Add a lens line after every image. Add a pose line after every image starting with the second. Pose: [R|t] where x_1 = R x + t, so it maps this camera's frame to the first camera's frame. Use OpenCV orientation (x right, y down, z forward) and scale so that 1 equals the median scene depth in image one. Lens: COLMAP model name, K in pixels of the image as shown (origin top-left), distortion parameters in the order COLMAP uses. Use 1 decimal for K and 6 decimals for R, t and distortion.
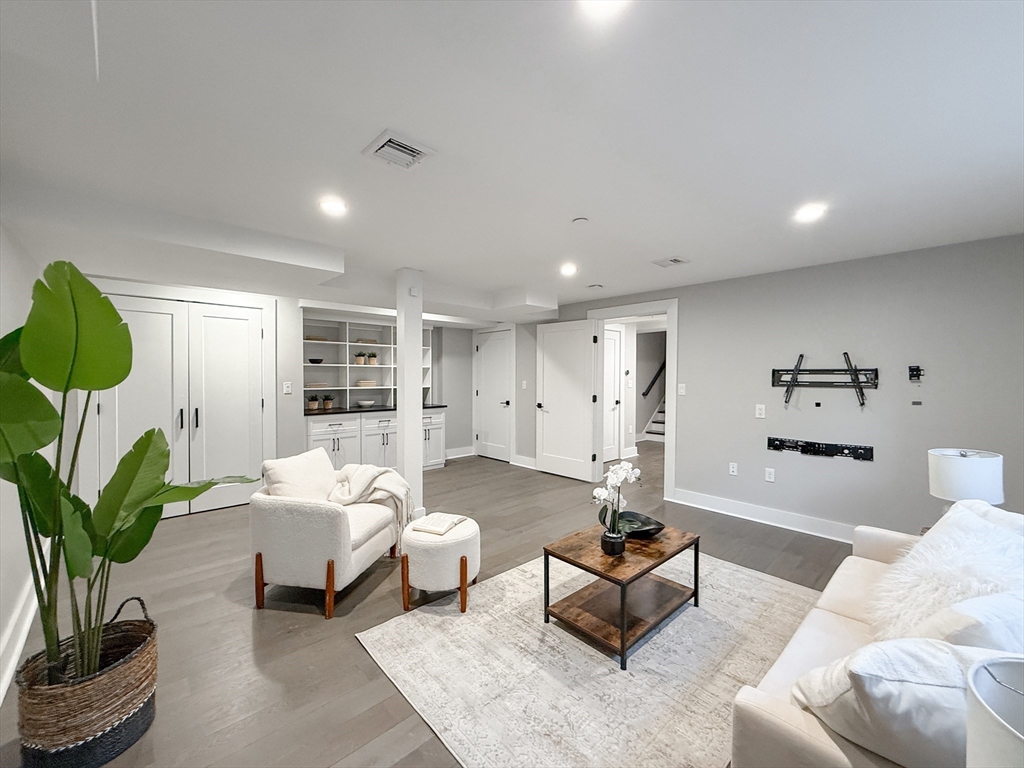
lens RADIAL K [[411.2, 0, 505.6], [0, 411.2, 383.2], [0, 0, 1]] dist [0.000093, 0.000176]
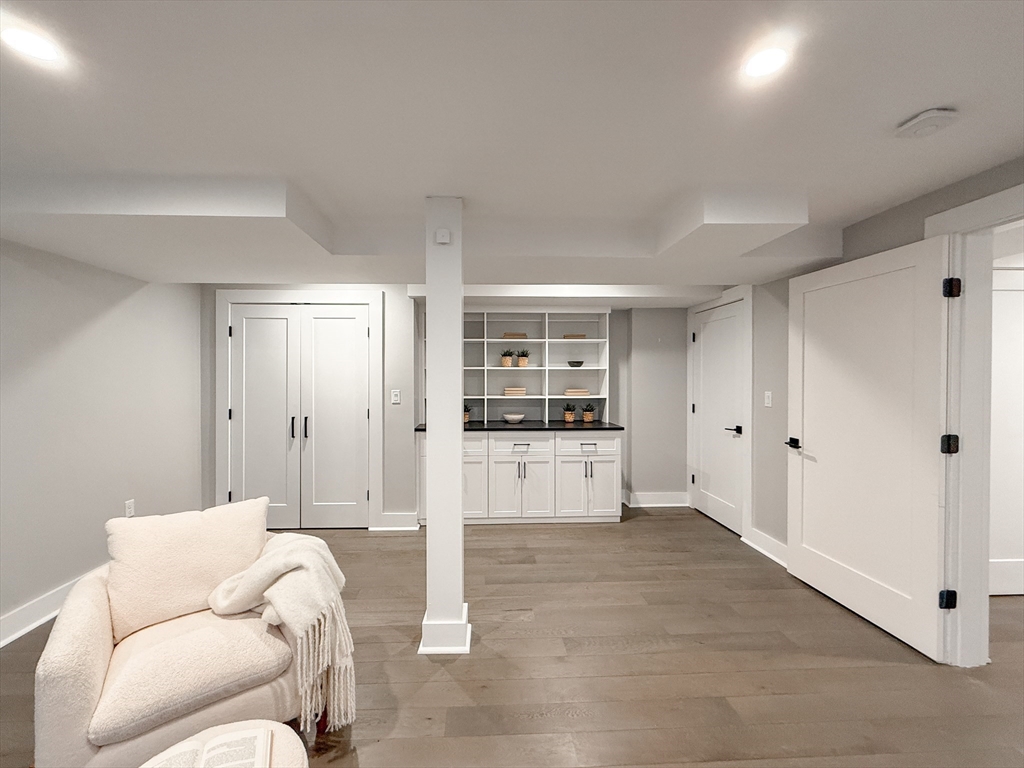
lens RADIAL K [[406.1, 0, 507.1], [0, 406.1, 380.5], [0, 0, 1]] dist [0.000306, 0.000309]
pose [[0.763095, 0.001122, -0.646286, 0.133548], [-0.008882, 0.999922, -0.008752, -0.012593], [0.646225, 0.012419, 0.763045, 0.408190]]
